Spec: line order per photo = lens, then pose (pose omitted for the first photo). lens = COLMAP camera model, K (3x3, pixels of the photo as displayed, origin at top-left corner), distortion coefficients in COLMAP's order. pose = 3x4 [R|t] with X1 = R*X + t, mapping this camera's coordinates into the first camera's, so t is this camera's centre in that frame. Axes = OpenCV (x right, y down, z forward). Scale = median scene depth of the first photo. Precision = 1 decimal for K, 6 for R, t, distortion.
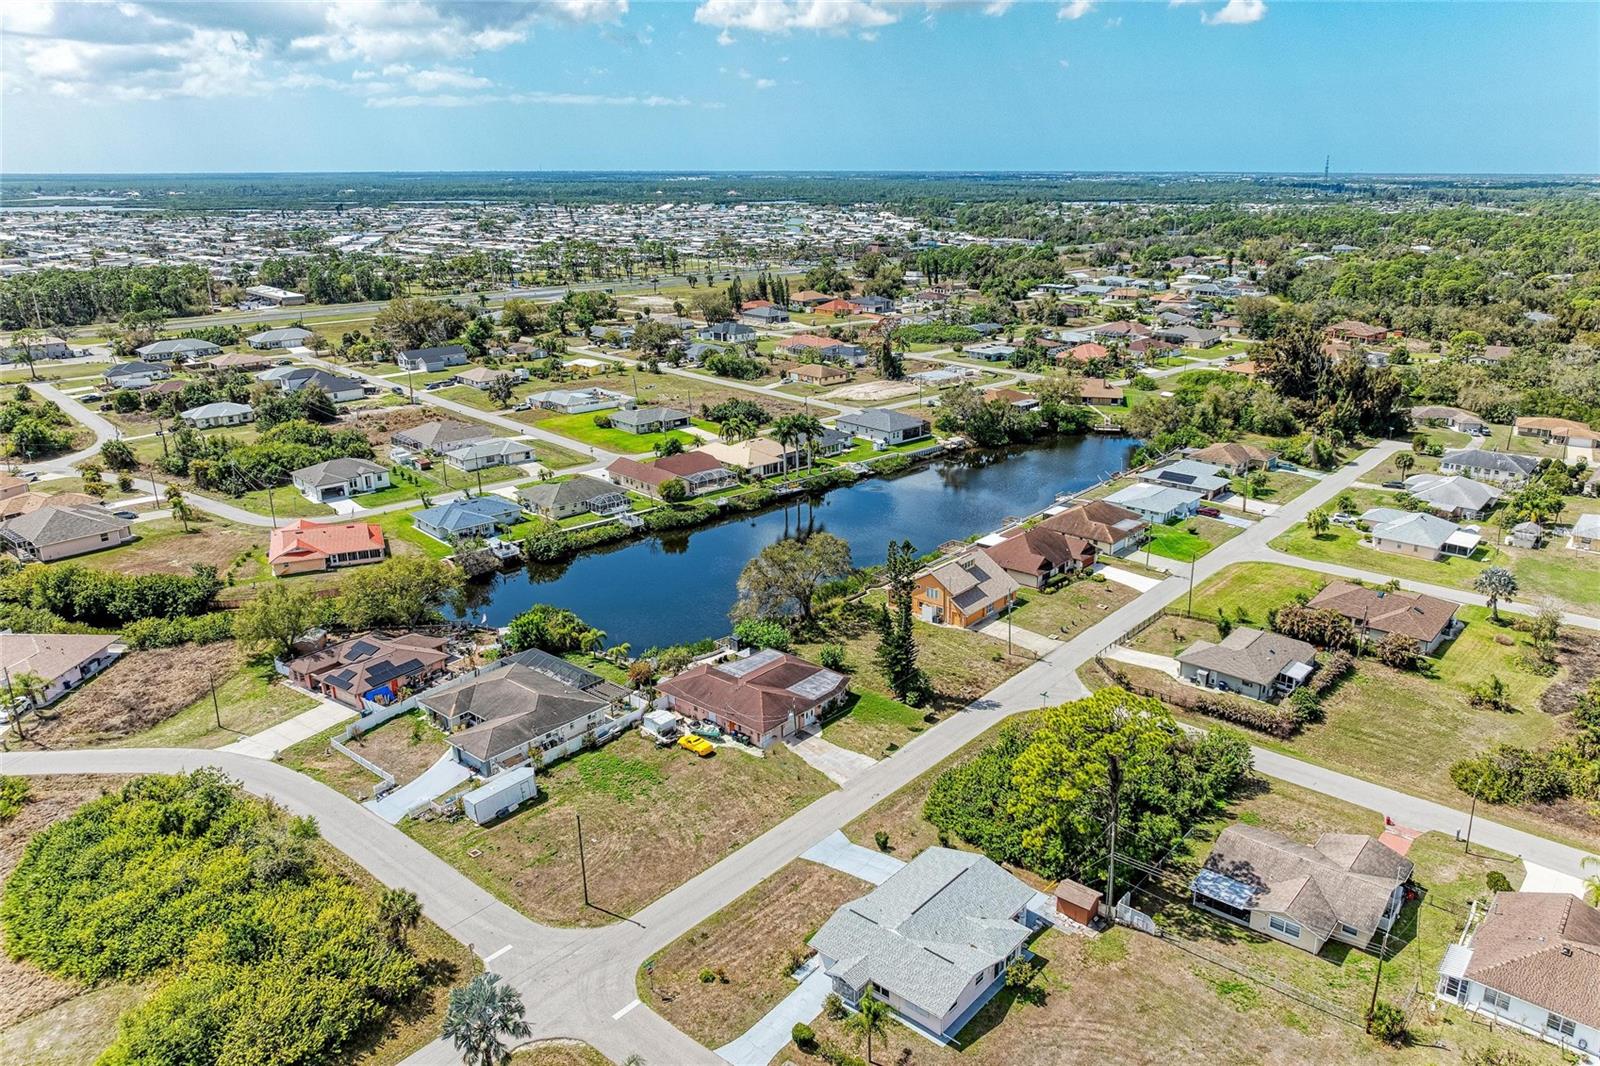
lens RADIAL K [[1117.6, 0, 839.0], [0, 1117.6, 535.2], [0, 0, 1]] dist [-0.010751, -0.002730]
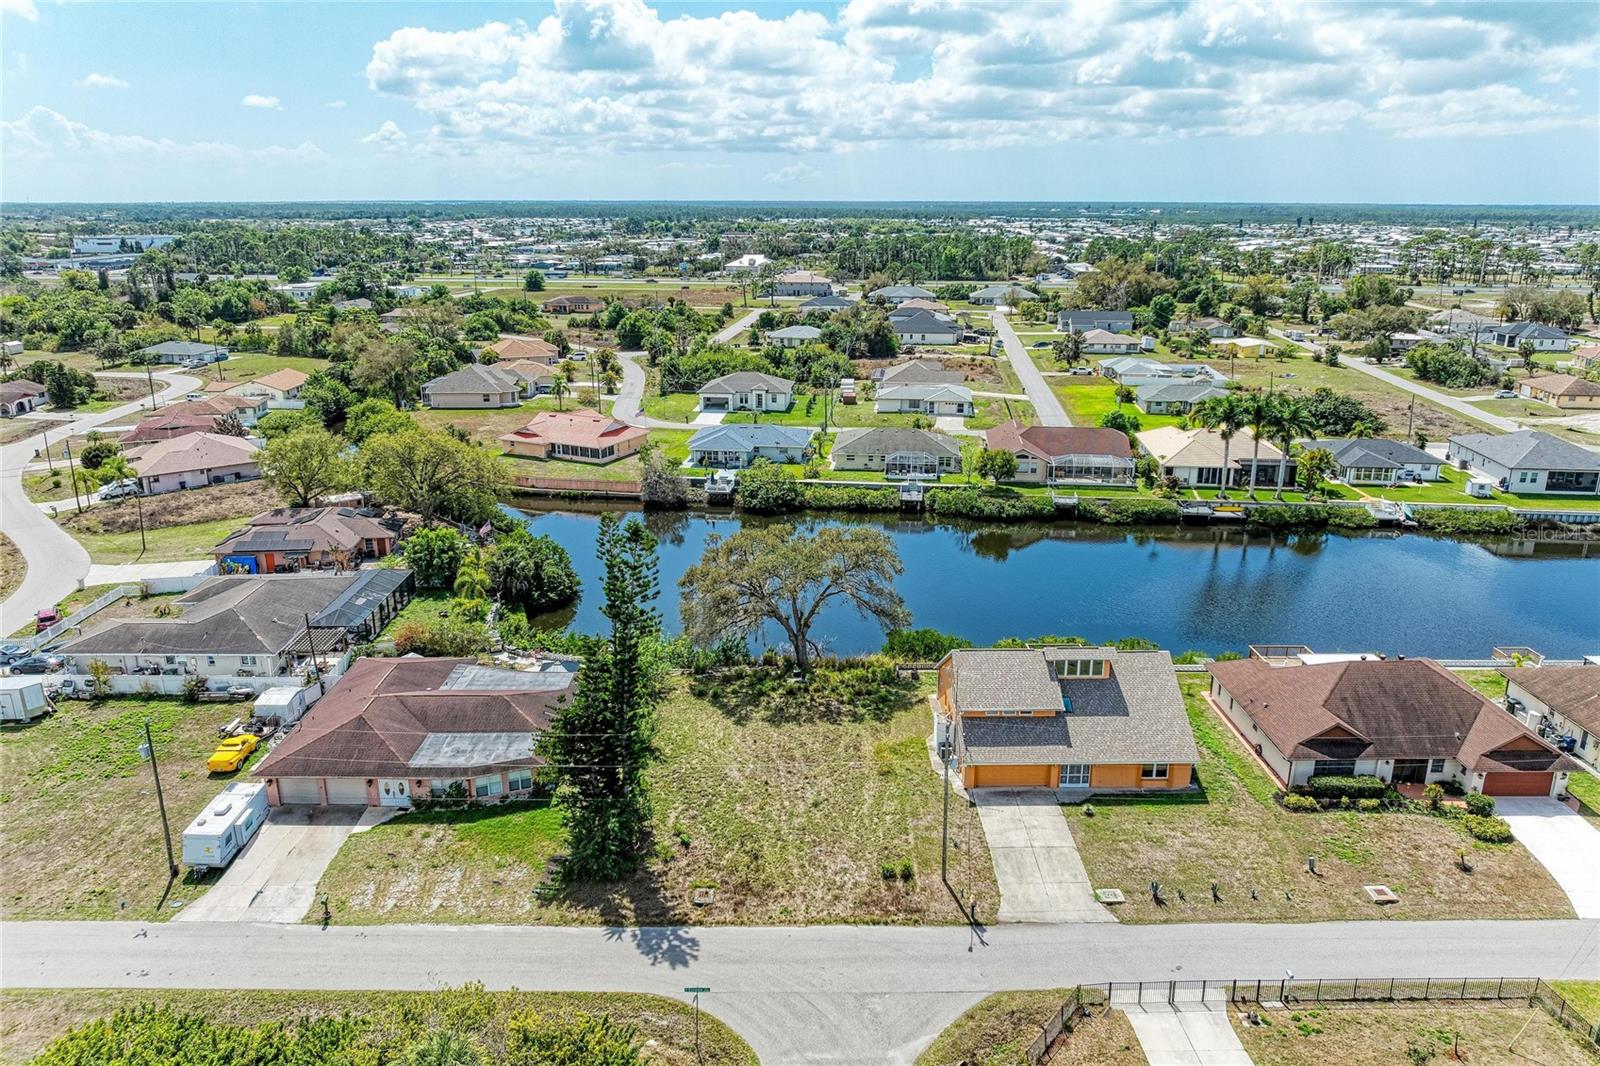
lens RADIAL K [[1120.6, 0, 810.0], [0, 1120.6, 526.7], [0, 0, 1]] dist [-0.018777, 0.000176]
pose [[0.644061, 0.215077, -0.734116, 0.274227], [-0.240781, 0.967881, 0.072320, -0.025724], [0.726092, 0.130183, 0.675161, 0.464477]]
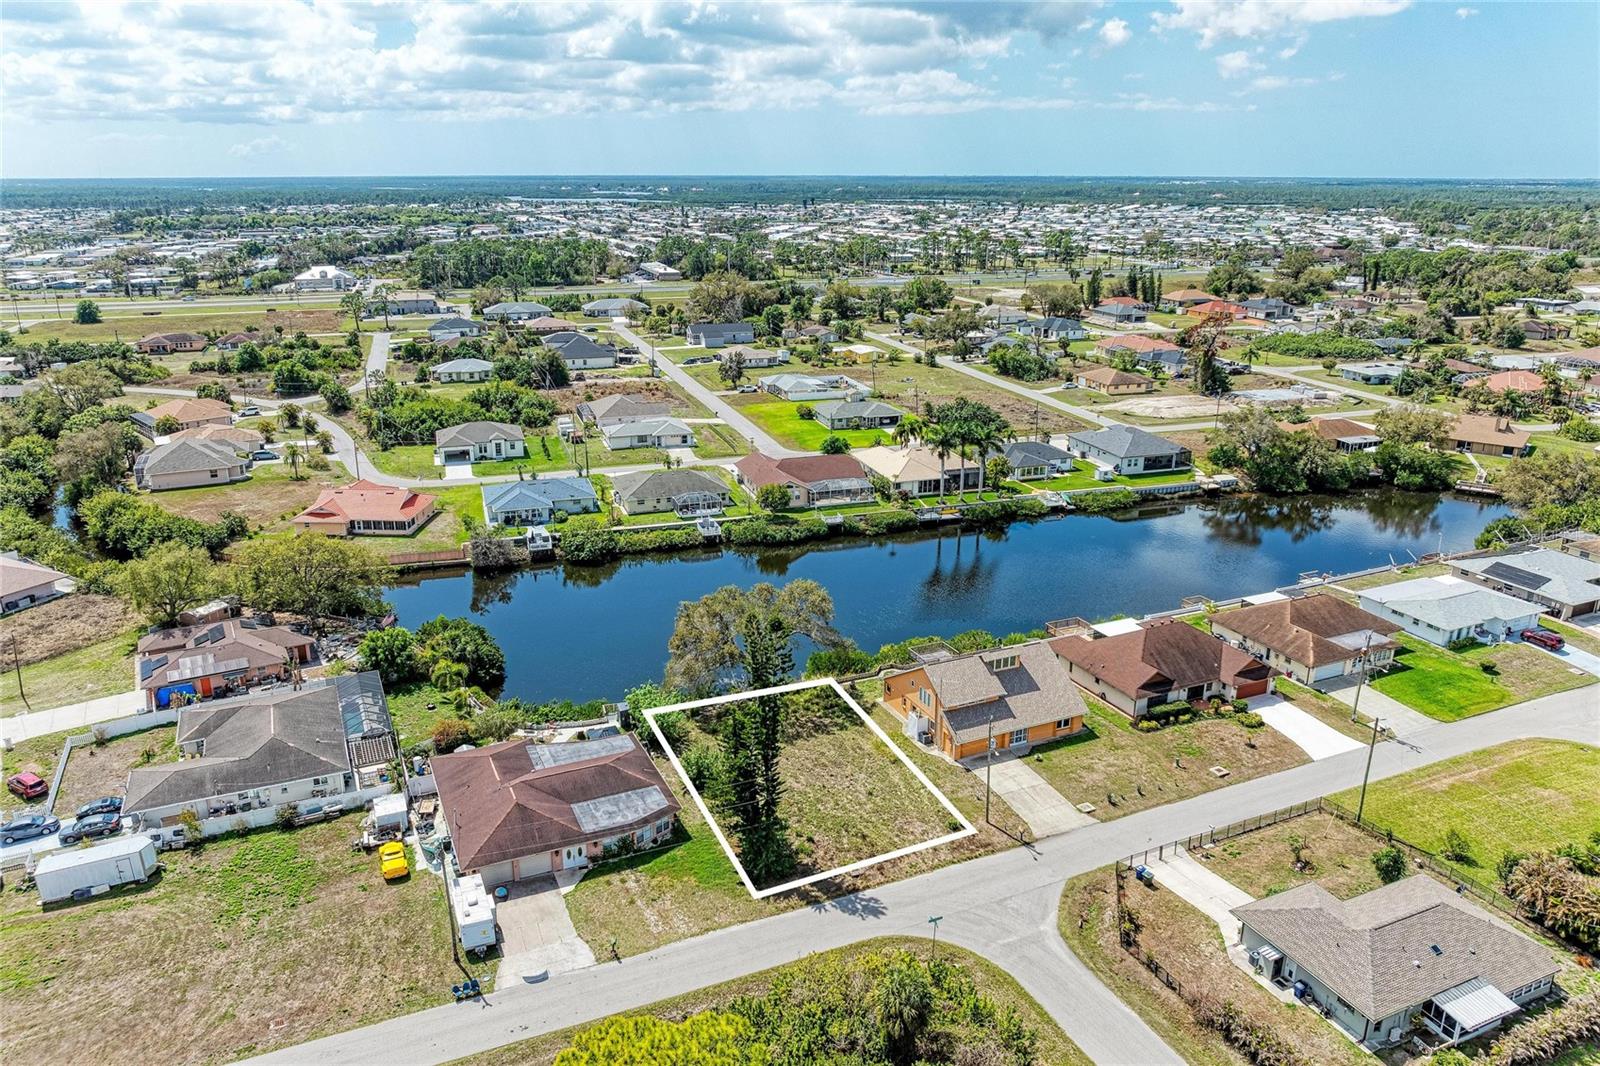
lens RADIAL K [[1119.5, 0, 800.0], [0, 1119.5, 533.0], [0, 0, 1]] dist [-0.014573, -0.003821]
pose [[0.898604, 0.134495, -0.417638, 0.205194], [-0.137387, 0.990244, 0.023289, -0.035578], [0.416696, 0.036450, 0.908315, 0.272037]]
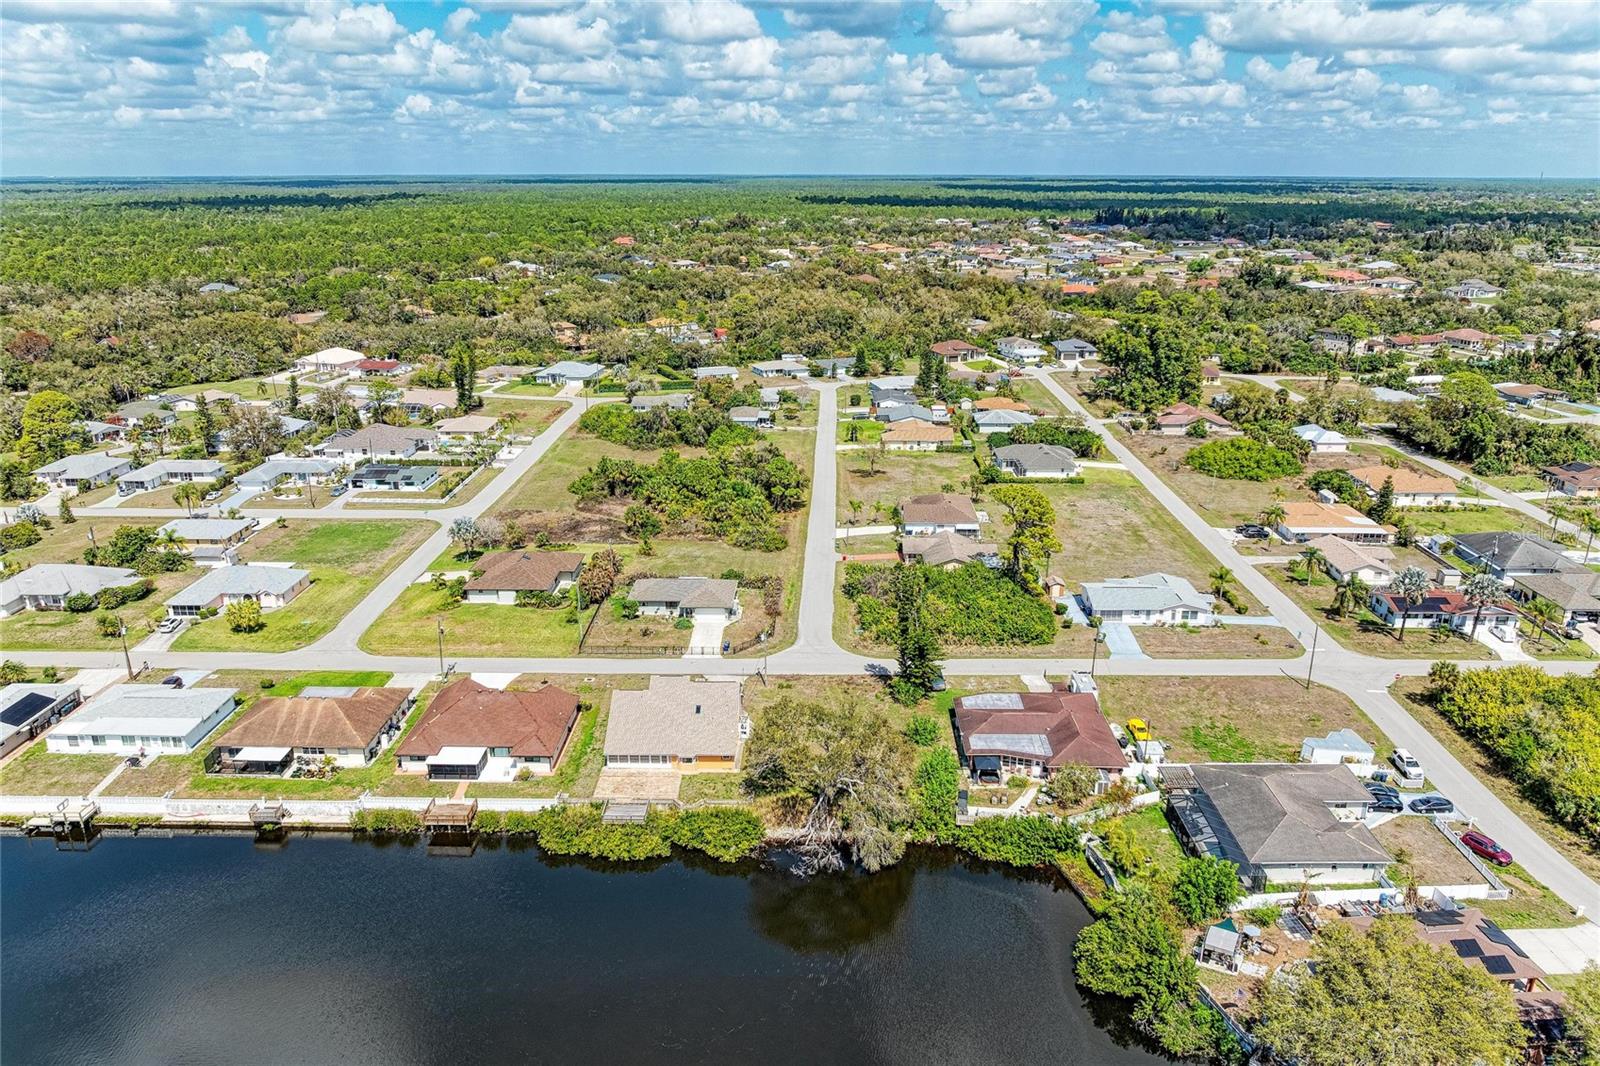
lens RADIAL K [[1098.5, 0, 813.0], [0, 1098.5, 534.6], [0, 0, 1]] dist [-0.008799, -0.007086]
pose [[-0.624725, -0.245039, 0.741400, -0.385843], [0.244357, 0.840445, 0.483676, -0.320839], [-0.741625, 0.483331, -0.465170, 0.940368]]
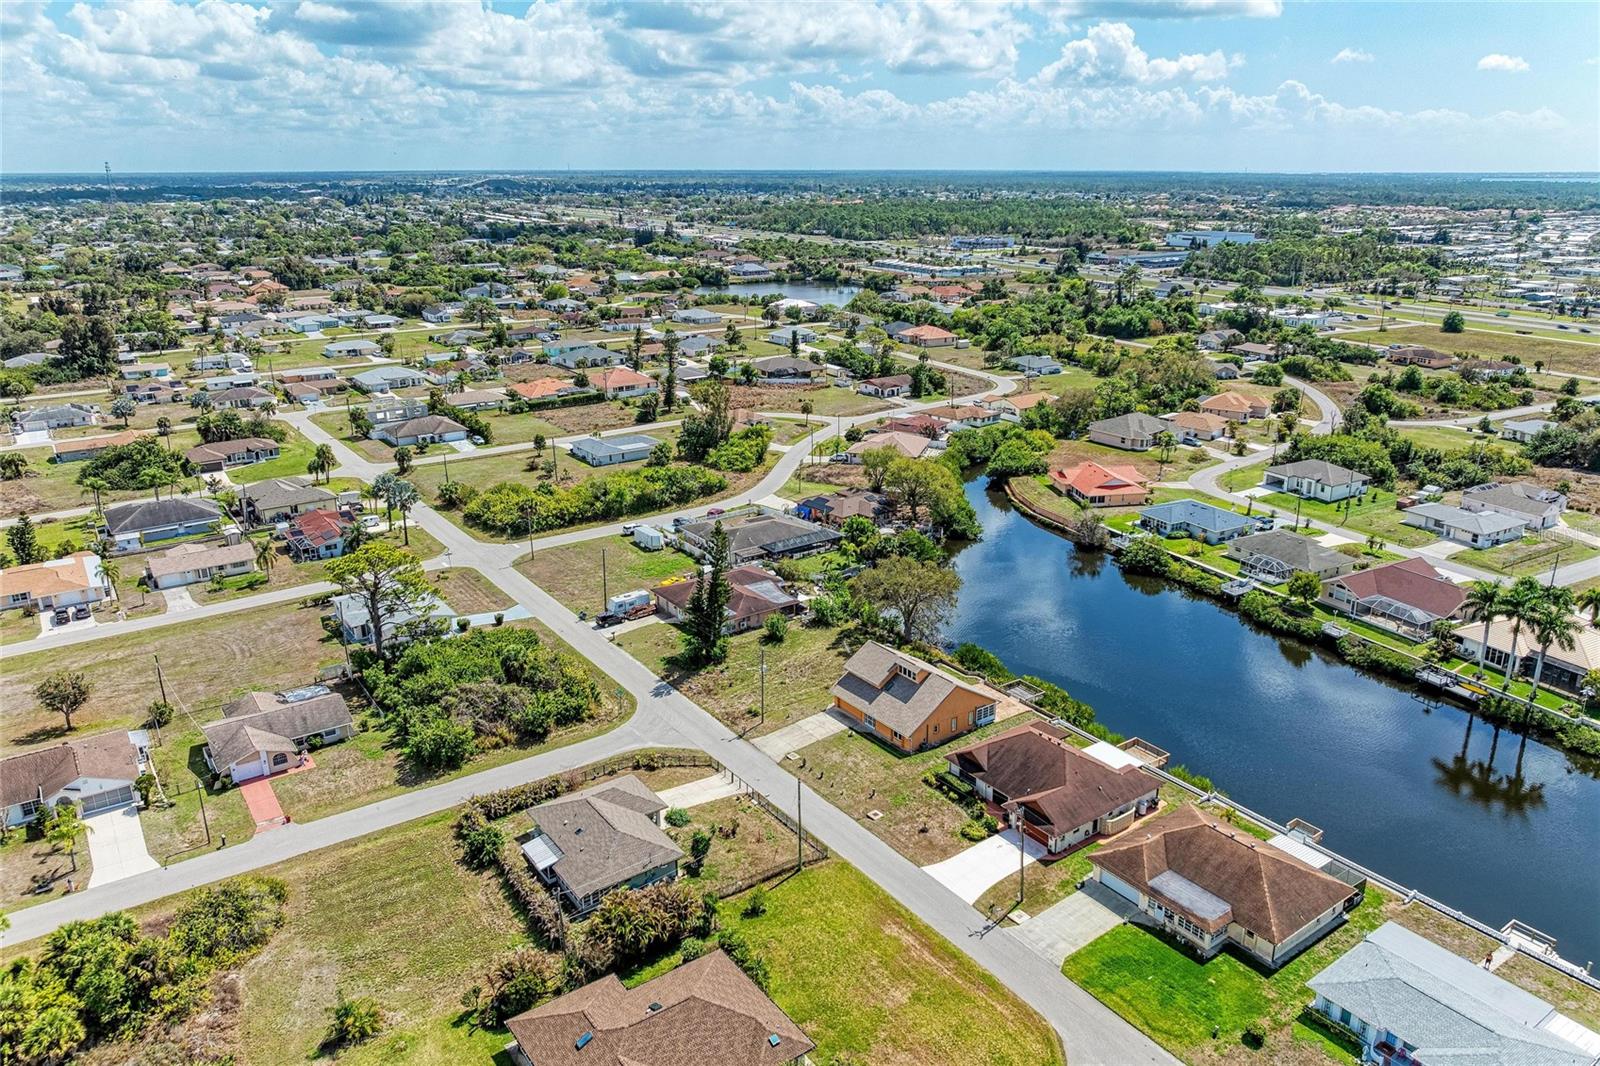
lens RADIAL K [[1128.3, 0, 826.3], [0, 1128.3, 533.2], [0, 0, 1]] dist [-0.014316, -0.008596]
pose [[-0.247936, 0.300404, -0.921024, 0.638240], [-0.303179, 0.878894, 0.368277, -0.257404], [0.920114, 0.370544, -0.126833, 0.766563]]
